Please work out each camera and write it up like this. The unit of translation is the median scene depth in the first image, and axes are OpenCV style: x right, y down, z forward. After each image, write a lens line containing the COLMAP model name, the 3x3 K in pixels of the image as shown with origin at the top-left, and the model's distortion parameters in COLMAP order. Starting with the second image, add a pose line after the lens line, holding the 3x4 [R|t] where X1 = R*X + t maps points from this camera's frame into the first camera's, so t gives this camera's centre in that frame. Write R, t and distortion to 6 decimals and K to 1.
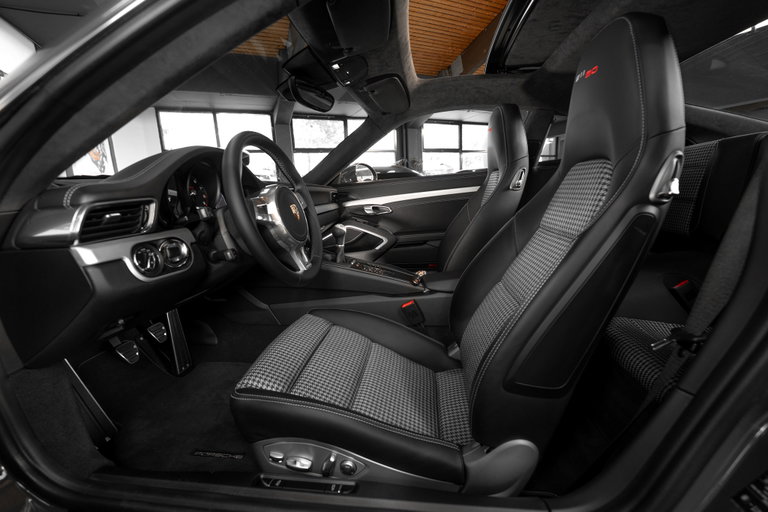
lens RADIAL K [[318.0, 0, 383.2], [0, 318.0, 257.8], [0, 0, 1]] dist [-0.032140, 0.004752]
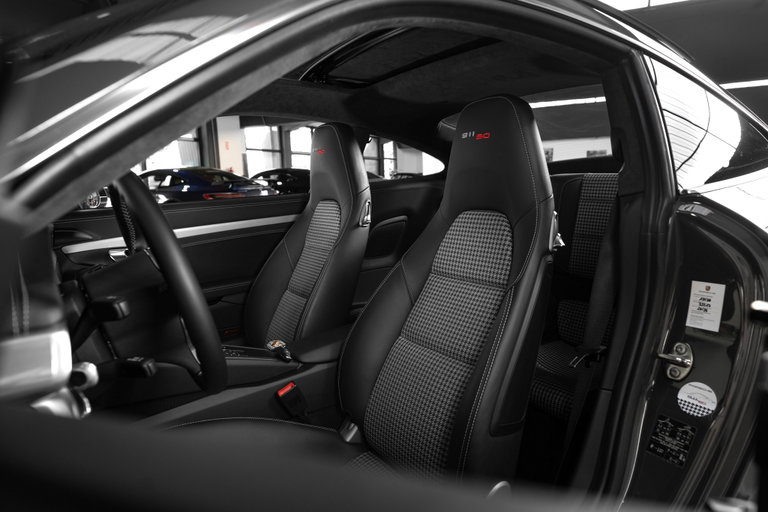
lens RADIAL K [[509.2, 0, 384.0], [0, 509.2, 256.0], [0, 0, 1]] dist [-0.000648, -0.000449]
pose [[0.762472, -0.069532, 0.643275, -0.500019], [0.129176, 0.990552, -0.046043, -0.077310], [-0.633996, 0.118202, 0.764250, -0.079666]]
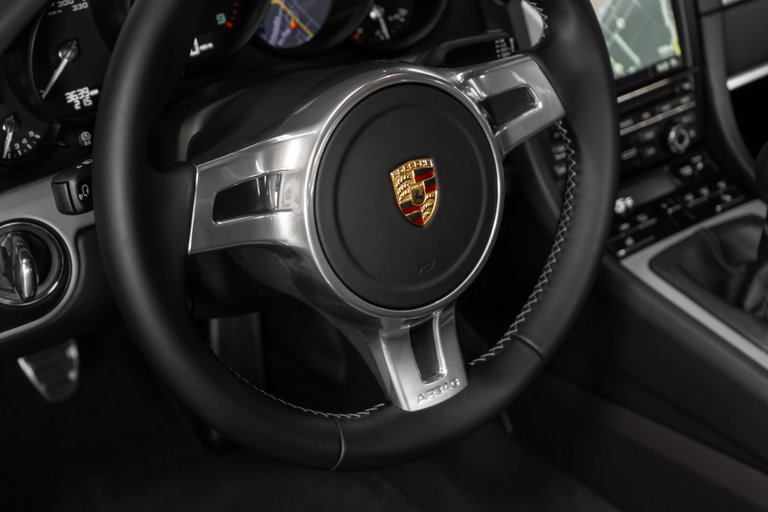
lens RADIAL K [[1576.4, 0, 384.0], [0, 1576.4, 256.0], [0, 0, 1]] dist [0.027111, 0.262457]
pose [[0.714099, 0.357266, -0.602016, 0.361300], [-0.144347, 0.916634, 0.372754, -0.425042], [0.685001, -0.179284, 0.706138, 0.067663]]
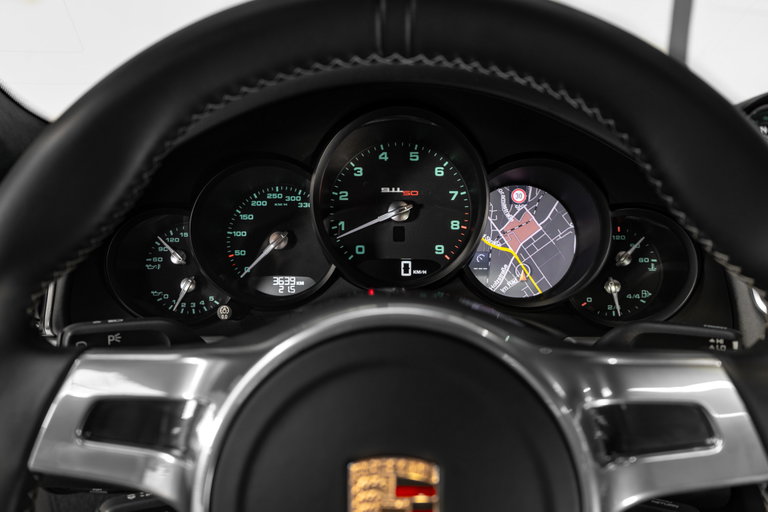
lens RADIAL K [[631.1, 0, 384.0], [0, 631.1, 256.0], [0, 0, 1]] dist [-0.003979, -0.000415]
pose [[0.109177, 0.299085, -0.947960, -0.022582], [-0.211613, 0.938793, 0.271821, -0.256644], [0.971236, 0.170924, 0.165785, 0.700022]]
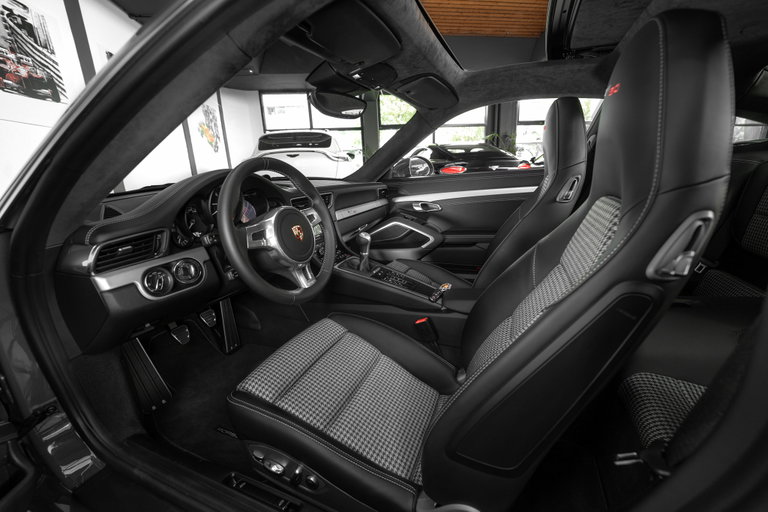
lens RADIAL K [[318.0, 0, 383.2], [0, 318.0, 257.8], [0, 0, 1]] dist [-0.032140, 0.004752]
pose [[0.963327, 0.076989, -0.257047, 0.206586], [-0.056839, 0.994764, 0.084932, -0.127733], [0.262240, -0.067207, 0.962660, 0.042602]]
